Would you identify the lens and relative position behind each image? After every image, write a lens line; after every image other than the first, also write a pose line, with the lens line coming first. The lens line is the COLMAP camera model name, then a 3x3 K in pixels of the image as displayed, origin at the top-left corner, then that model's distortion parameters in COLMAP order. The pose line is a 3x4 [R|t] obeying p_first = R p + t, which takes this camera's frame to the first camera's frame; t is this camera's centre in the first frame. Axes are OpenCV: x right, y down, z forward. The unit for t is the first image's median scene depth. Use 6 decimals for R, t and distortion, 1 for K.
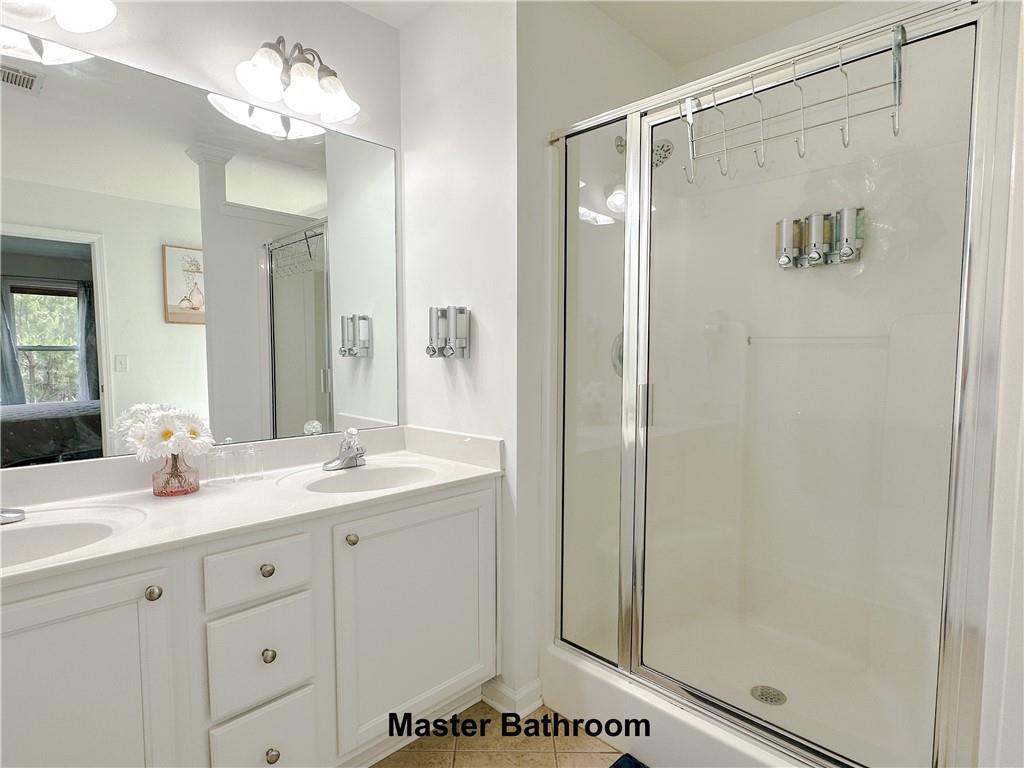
lens RADIAL K [[543.1, 0, 510.2], [0, 543.1, 388.0], [0, 0, 1]] dist [-0.001361, -0.000124]
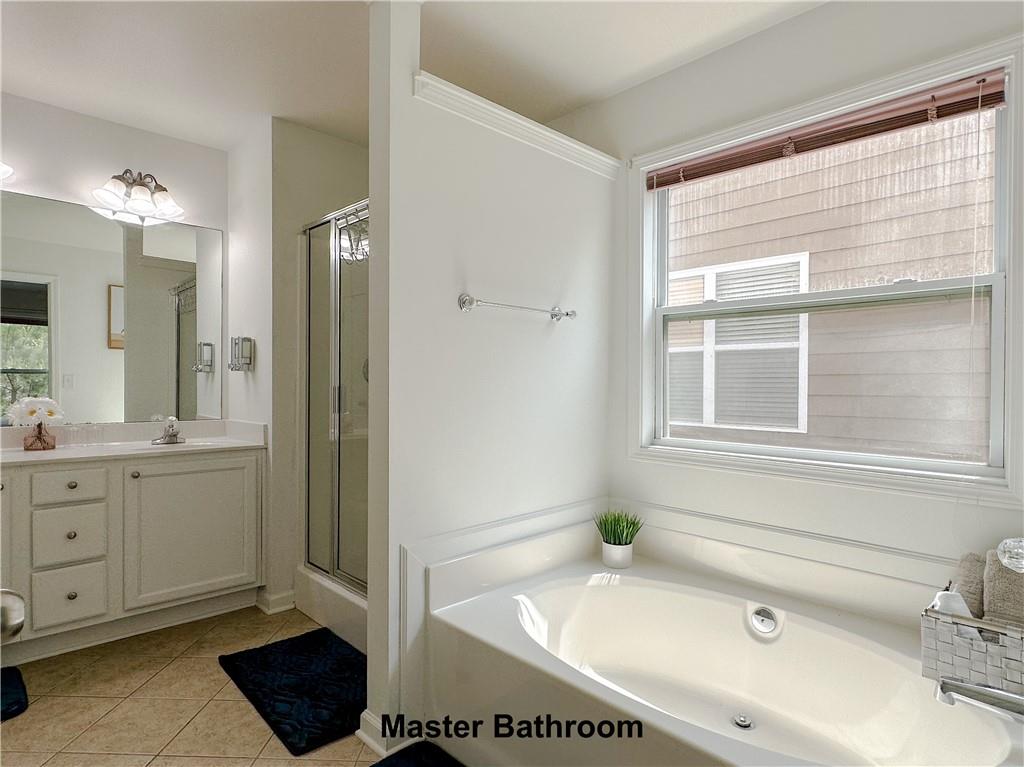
lens RADIAL K [[568.5, 0, 511.1], [0, 568.5, 385.7], [0, 0, 1]] dist [0.001020, -0.000259]
pose [[0.999718, 0.006385, -0.022857, 0.723877], [-0.007741, 0.998184, -0.059744, 0.079366], [0.022434, 0.059904, 0.997952, -0.592055]]
